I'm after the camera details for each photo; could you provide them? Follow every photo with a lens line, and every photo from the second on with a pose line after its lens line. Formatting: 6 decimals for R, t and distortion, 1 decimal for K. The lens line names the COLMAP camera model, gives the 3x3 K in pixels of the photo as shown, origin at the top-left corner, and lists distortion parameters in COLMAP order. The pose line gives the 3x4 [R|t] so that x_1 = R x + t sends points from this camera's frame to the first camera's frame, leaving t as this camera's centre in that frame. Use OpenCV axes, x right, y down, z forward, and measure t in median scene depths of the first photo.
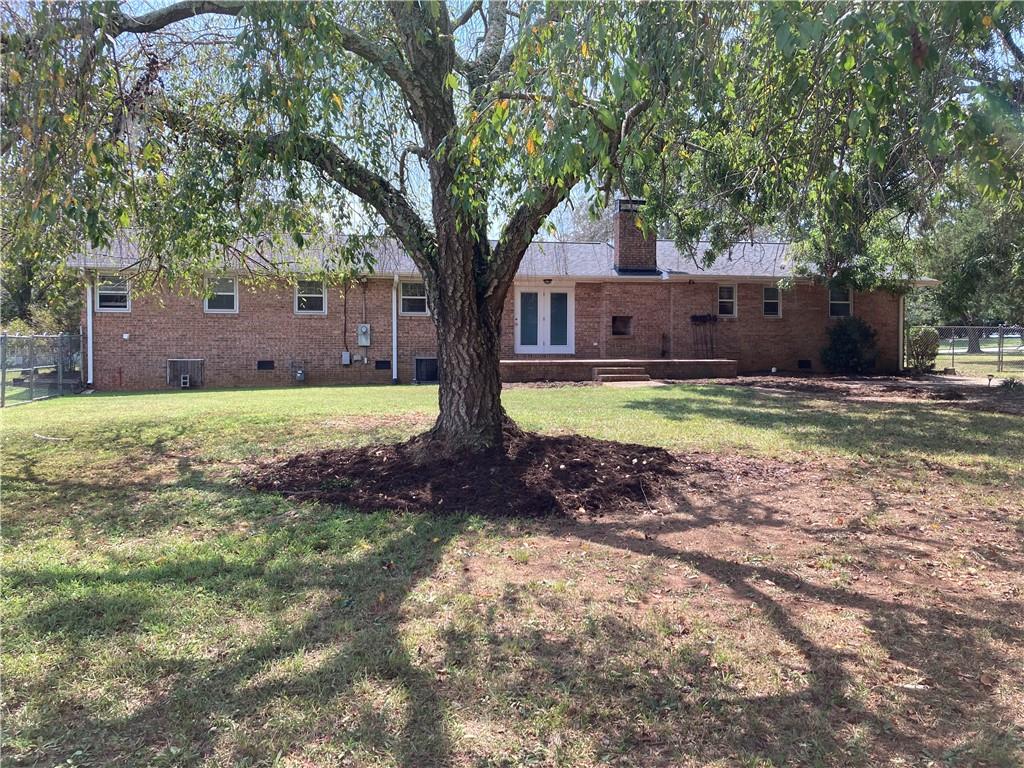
lens RADIAL K [[860.8, 0, 512.0], [0, 860.8, 384.0], [0, 0, 1]] dist [0.072508, -0.016561]
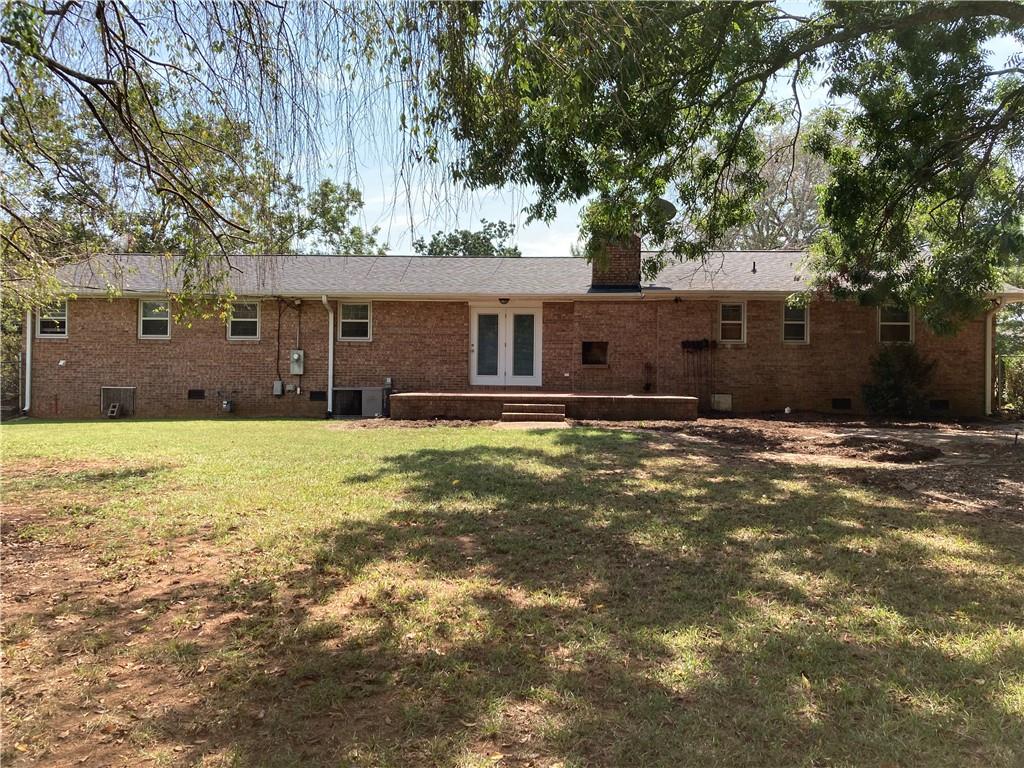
lens RADIAL K [[860.8, 0, 512.0], [0, 860.8, 384.0], [0, 0, 1]] dist [0.072508, -0.016561]
pose [[0.960048, 0.012474, -0.279557, 0.284780], [-0.021369, 0.999357, -0.028794, -0.012346], [0.279018, 0.033617, 0.959697, 0.182996]]
